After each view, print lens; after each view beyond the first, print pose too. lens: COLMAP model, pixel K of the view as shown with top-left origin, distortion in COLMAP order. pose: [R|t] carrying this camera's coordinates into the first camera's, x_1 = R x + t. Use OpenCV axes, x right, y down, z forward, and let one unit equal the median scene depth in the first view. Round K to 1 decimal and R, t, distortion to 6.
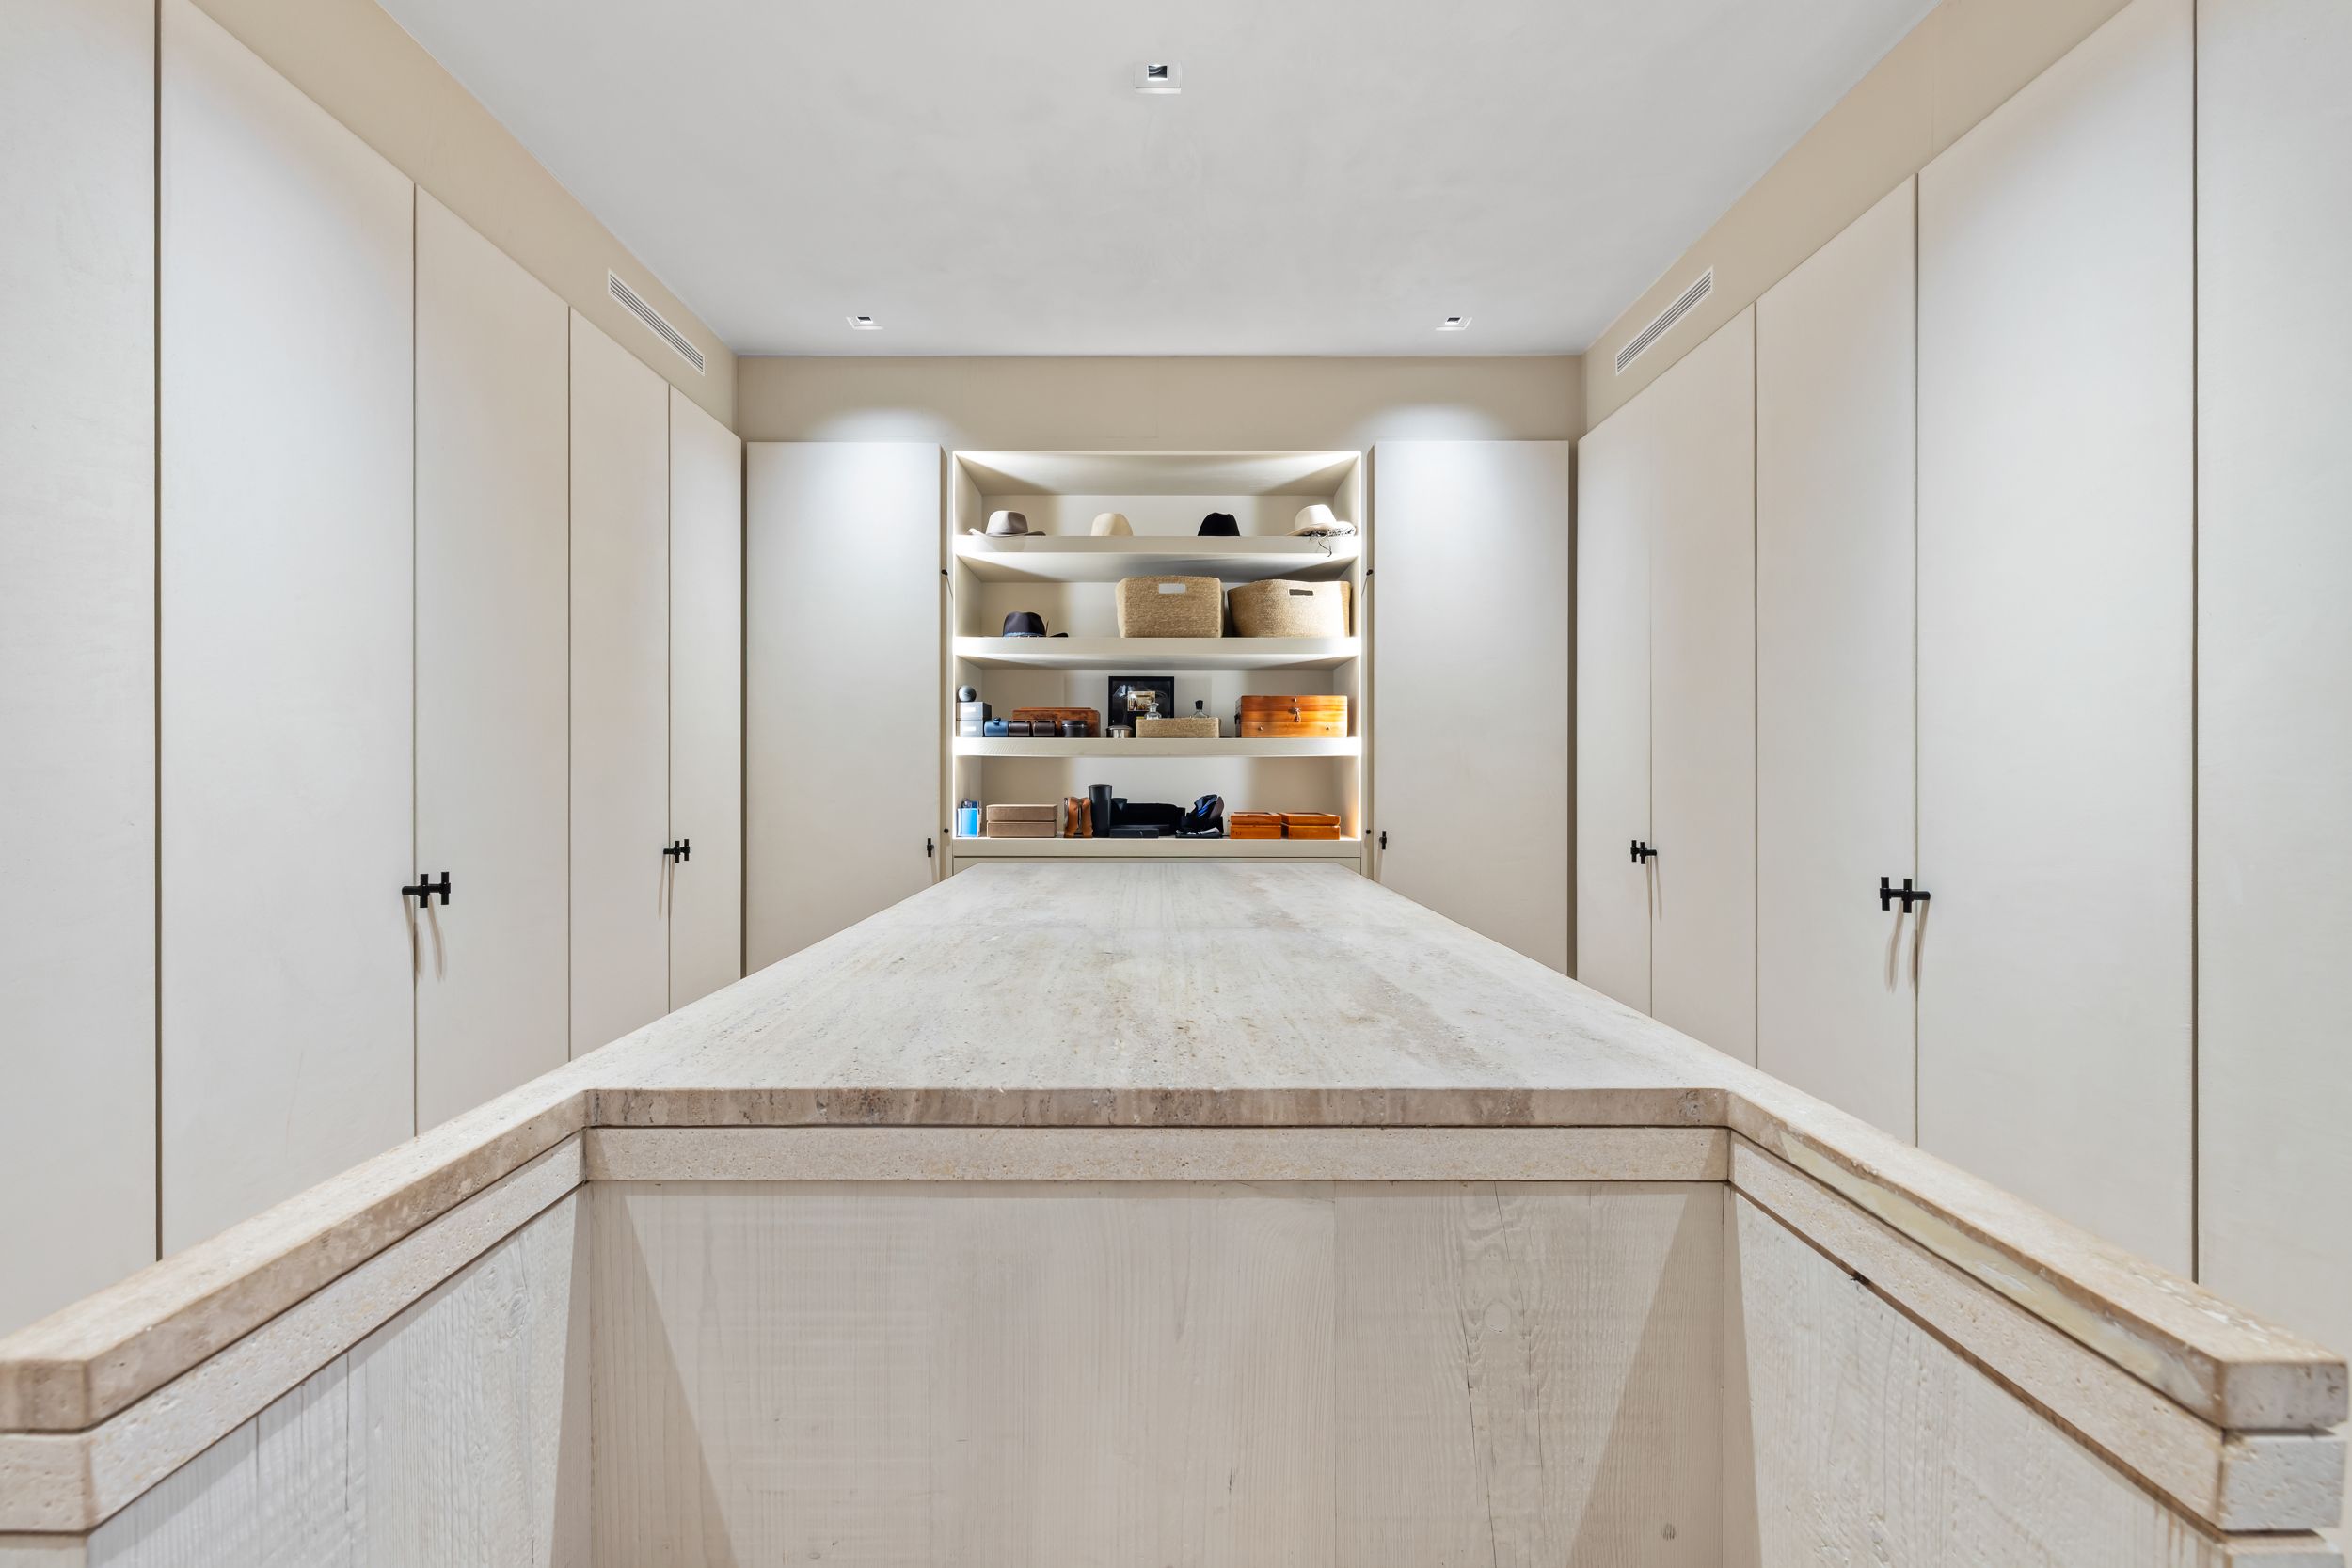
lens RADIAL K [[1016.7, 0, 1176.0], [0, 1016.7, 784.0], [0, 0, 1]] dist [-0.000055, 0.000038]
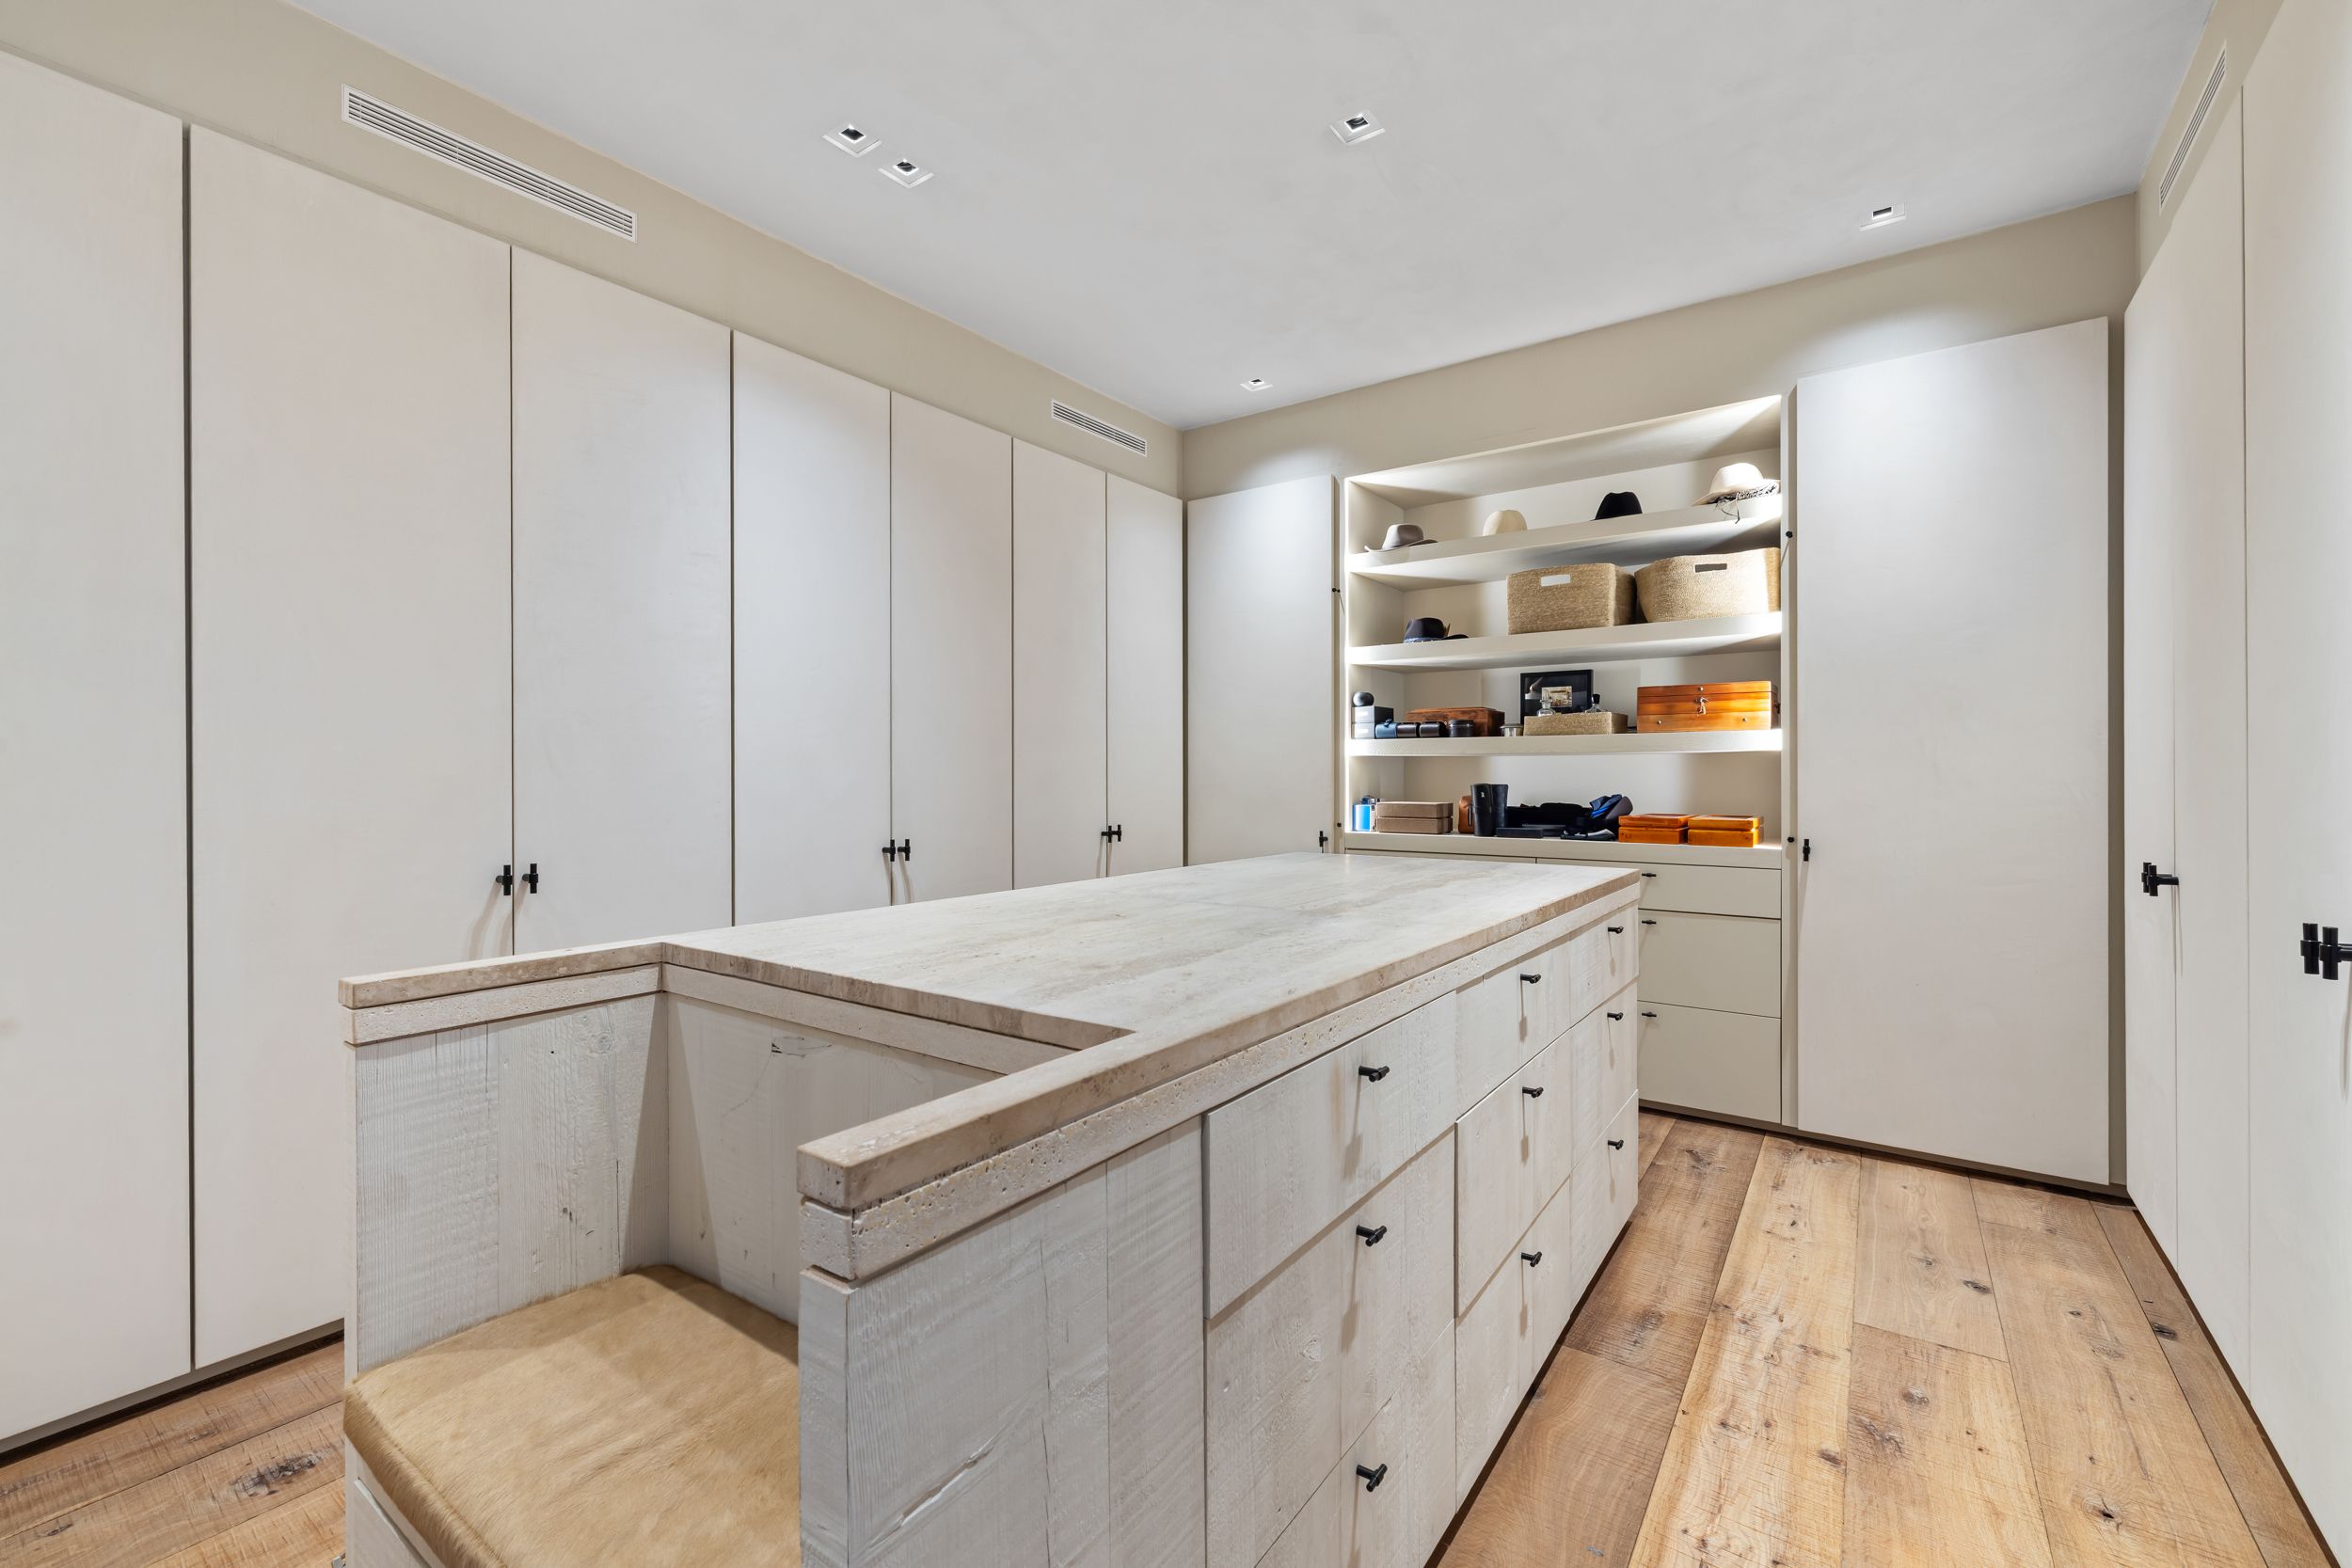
lens RADIAL K [[1016.7, 0, 1176.0], [0, 1016.7, 784.0], [0, 0, 1]] dist [-0.000055, 0.000038]
pose [[0.804325, 0.003355, -0.594180, 0.278940], [-0.002391, 0.999994, 0.002411, -0.000279], [0.594185, -0.000518, 0.804328, 0.009632]]
